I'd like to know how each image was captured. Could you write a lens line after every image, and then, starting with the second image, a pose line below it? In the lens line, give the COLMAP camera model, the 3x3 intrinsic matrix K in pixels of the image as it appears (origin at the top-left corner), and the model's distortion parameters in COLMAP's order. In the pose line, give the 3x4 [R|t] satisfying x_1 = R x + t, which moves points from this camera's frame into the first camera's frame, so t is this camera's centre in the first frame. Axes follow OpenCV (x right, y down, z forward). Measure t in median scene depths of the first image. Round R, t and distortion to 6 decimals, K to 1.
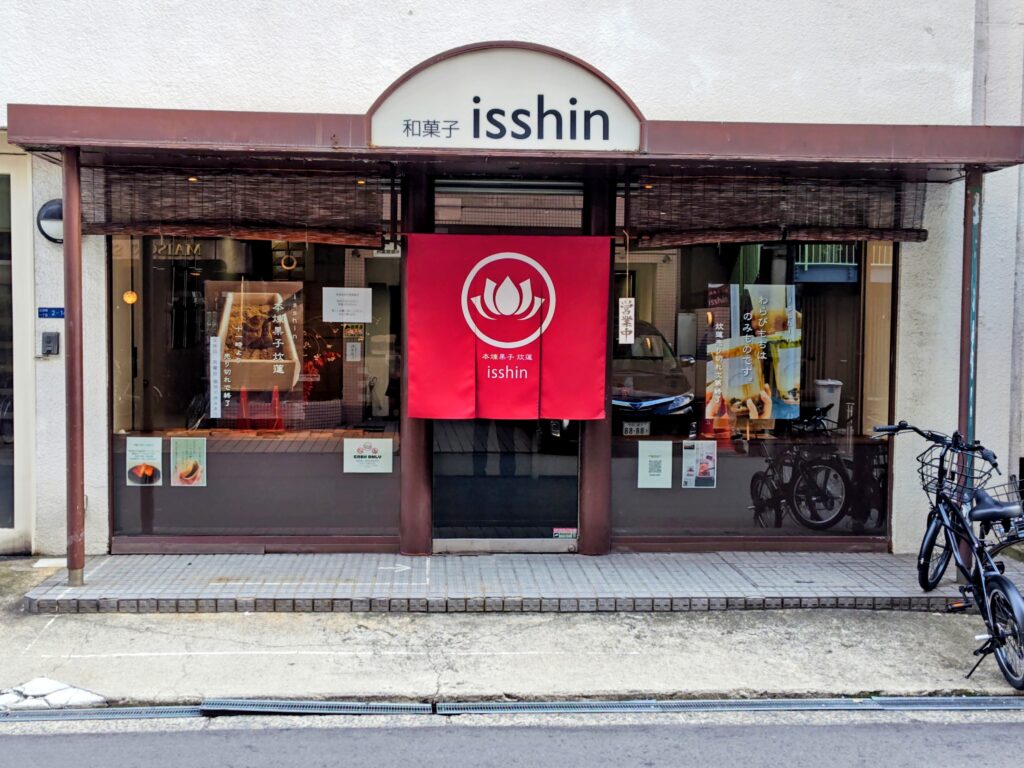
lens RADIAL K [[1221.1, 0, 482.4], [0, 1221.1, 386.8], [0, 0, 1]] dist [0.010547, 0.009363]
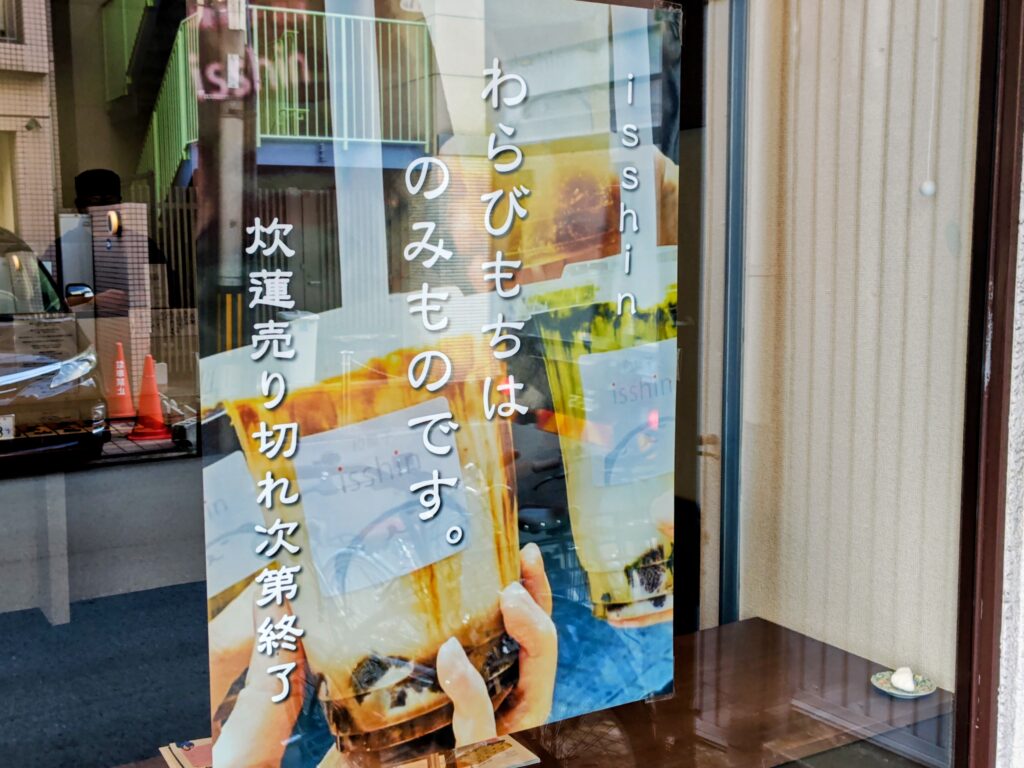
lens RADIAL K [[1221.1, 0, 482.4], [0, 1221.1, 386.8], [0, 0, 1]] dist [0.010547, 0.009363]
pose [[0.885337, -0.074442, 0.458951, 0.143225], [0.039567, 0.995582, 0.085156, -0.042449], [-0.463263, -0.057233, 0.884371, 0.840938]]
